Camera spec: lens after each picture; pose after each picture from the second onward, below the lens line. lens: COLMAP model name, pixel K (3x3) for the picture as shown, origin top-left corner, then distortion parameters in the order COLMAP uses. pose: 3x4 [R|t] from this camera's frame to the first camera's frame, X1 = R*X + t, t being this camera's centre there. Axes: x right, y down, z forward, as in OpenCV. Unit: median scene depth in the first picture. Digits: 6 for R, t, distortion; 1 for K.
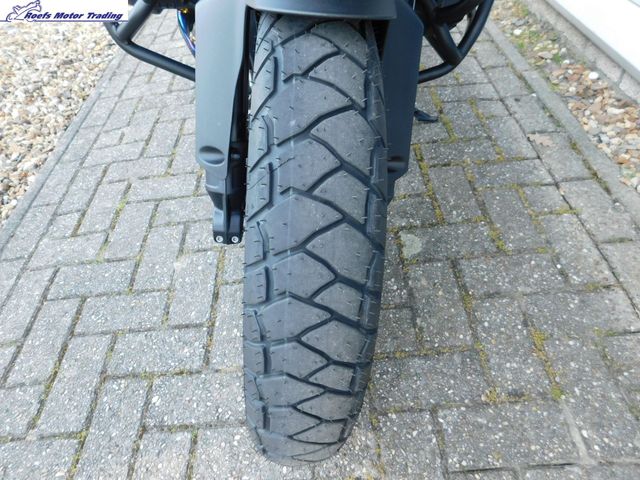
lens RADIAL K [[420.8, 0, 319.6], [0, 420.8, 237.7], [0, 0, 1]] dist [-0.071968, 0.056983]
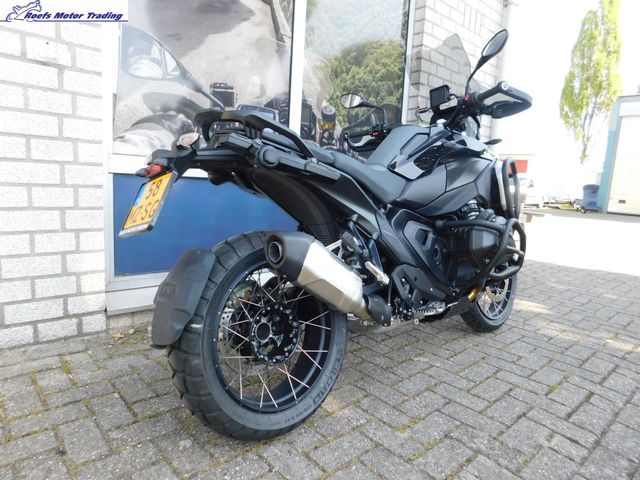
lens RADIAL K [[420.8, 0, 320.6], [0, 420.8, 237.7], [0, 0, 1]] dist [-0.071968, 0.056983]
pose [[-0.646776, -0.041870, 0.761530, -1.003712], [0.573923, 0.630871, 0.522125, -1.588817], [-0.502289, 0.774757, -0.384002, 1.530222]]
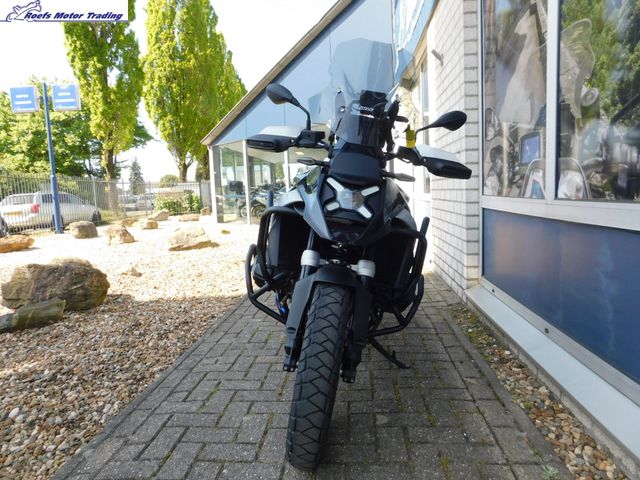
lens RADIAL K [[420.8, 0, 319.3], [0, 420.8, 236.5], [0, 0, 1]] dist [-0.071968, 0.056983]
pose [[0.990300, 0.076609, -0.115917, 0.084391], [-0.134121, 0.744976, -0.653470, 0.487882], [0.036294, 0.662678, 0.748025, -0.632054]]
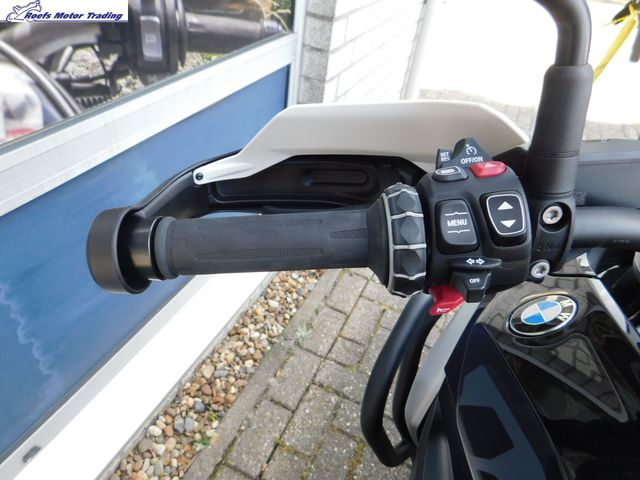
lens RADIAL K [[420.8, 0, 320.5], [0, 420.8, 238.1], [0, 0, 1]] dist [-0.071968, 0.056983]
pose [[-0.890623, -0.299904, 0.341831, 0.236292], [0.315701, 0.133258, 0.939455, -0.981586], [-0.327298, 0.944616, -0.024002, 0.369320]]
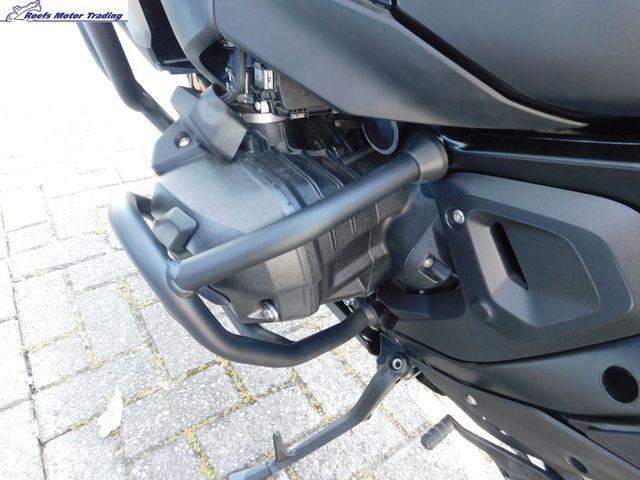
lens RADIAL K [[420.8, 0, 317.9], [0, 420.8, 239.0], [0, 0, 1]] dist [-0.071968, 0.056983]
pose [[-0.848040, 0.341175, -0.405498, 0.313737], [-0.403924, 0.079171, 0.911360, -0.867188], [0.343037, 0.936660, 0.070669, 0.770675]]
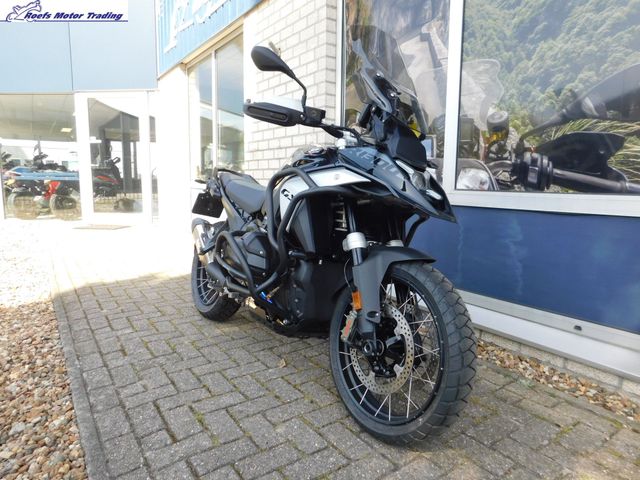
lens RADIAL K [[420.8, 0, 318.9], [0, 420.8, 236.2], [0, 0, 1]] dist [-0.071968, 0.056983]
pose [[0.835451, 0.040861, 0.548044, -0.890581], [0.335377, 0.752102, -0.567331, 0.361458], [-0.435367, 0.657779, 0.614640, -0.352318]]
